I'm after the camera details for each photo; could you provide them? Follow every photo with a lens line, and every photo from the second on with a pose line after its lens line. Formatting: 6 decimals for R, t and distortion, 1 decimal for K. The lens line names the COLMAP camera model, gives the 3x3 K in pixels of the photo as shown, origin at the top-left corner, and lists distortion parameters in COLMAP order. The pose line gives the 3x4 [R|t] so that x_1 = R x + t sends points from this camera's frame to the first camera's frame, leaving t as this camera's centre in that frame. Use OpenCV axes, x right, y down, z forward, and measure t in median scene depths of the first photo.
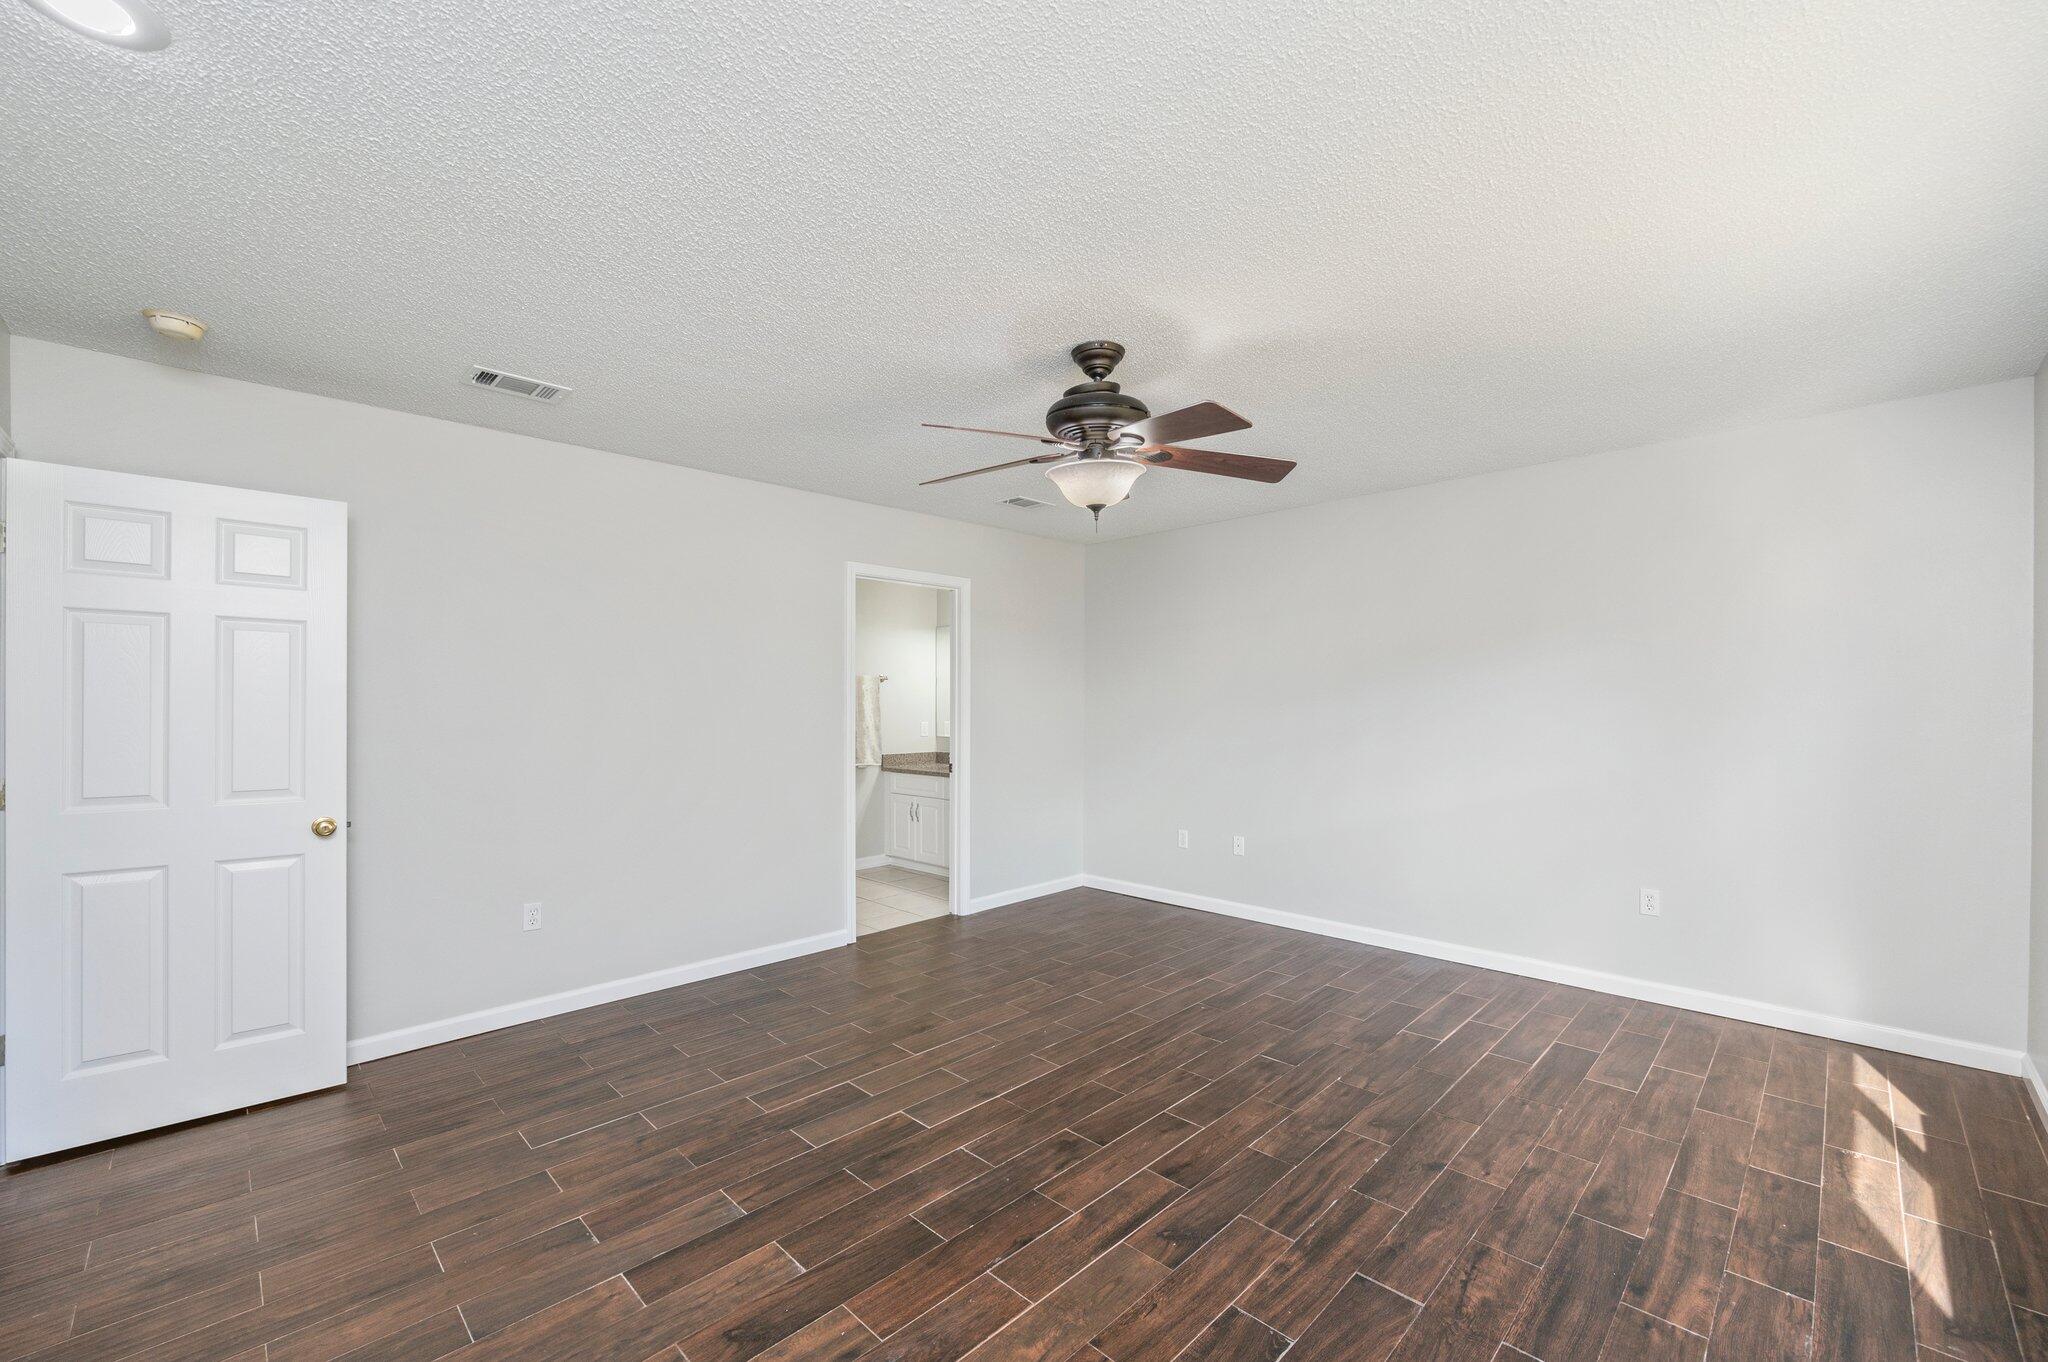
lens RADIAL K [[835.5, 0, 1024.0], [0, 835.5, 681.0], [0, 0, 1]] dist [0.000356, 0.000058]
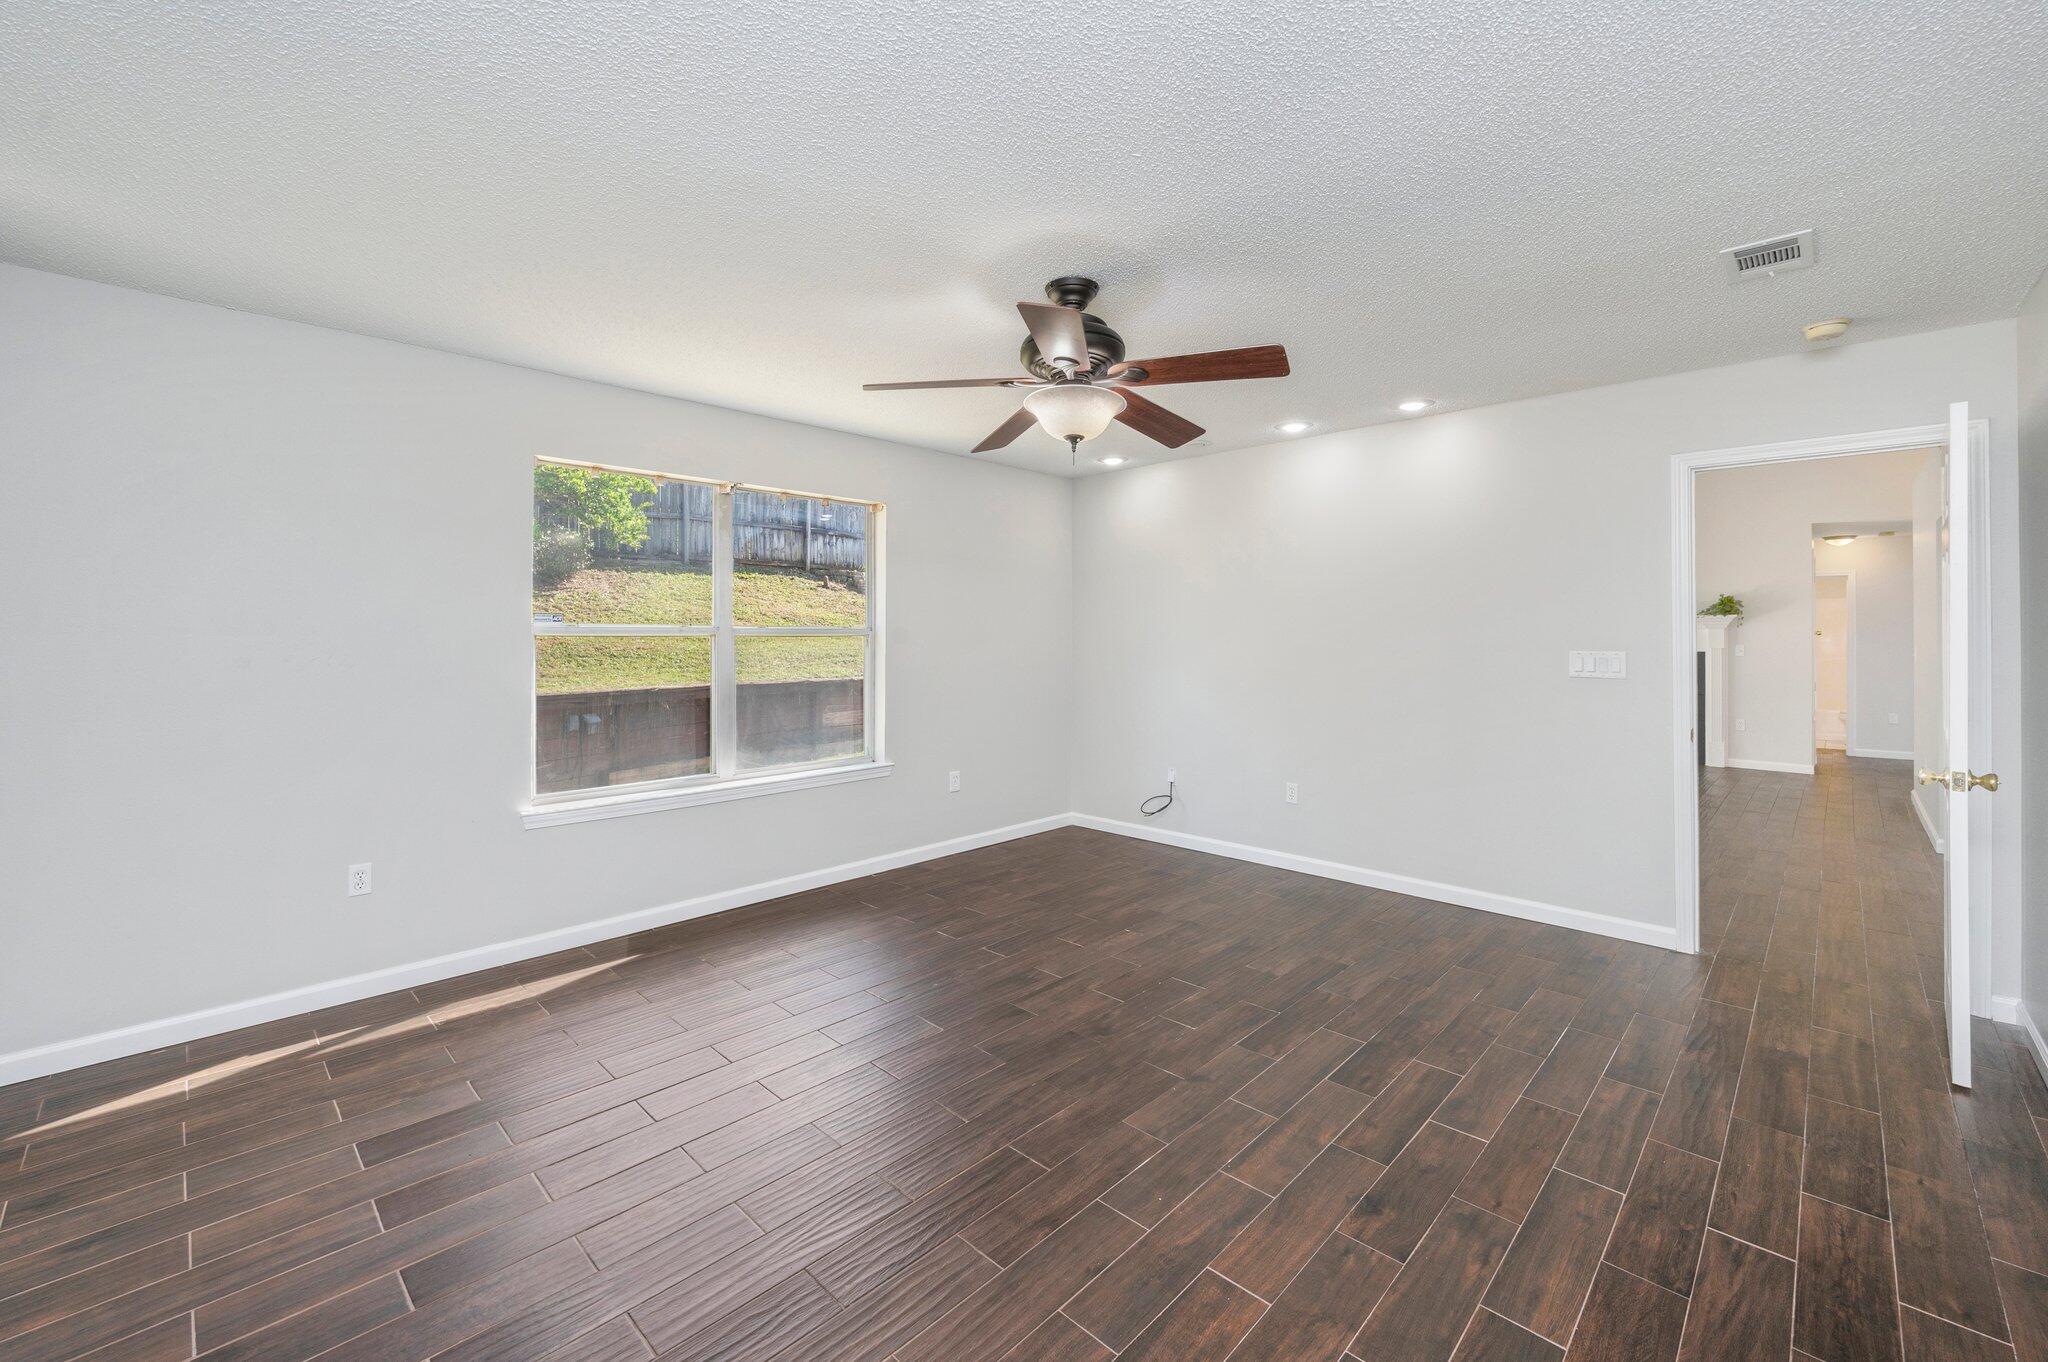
lens RADIAL K [[835.2, 0, 1031.3], [0, 835.2, 651.7], [0, 0, 1]] dist [0.000732, 0.000112]
pose [[-0.999792, 0.003057, -0.020178, 0.134589], [0.003209, 0.999967, -0.007473, 0.040733], [0.020155, -0.007536, -0.999768, 1.698559]]
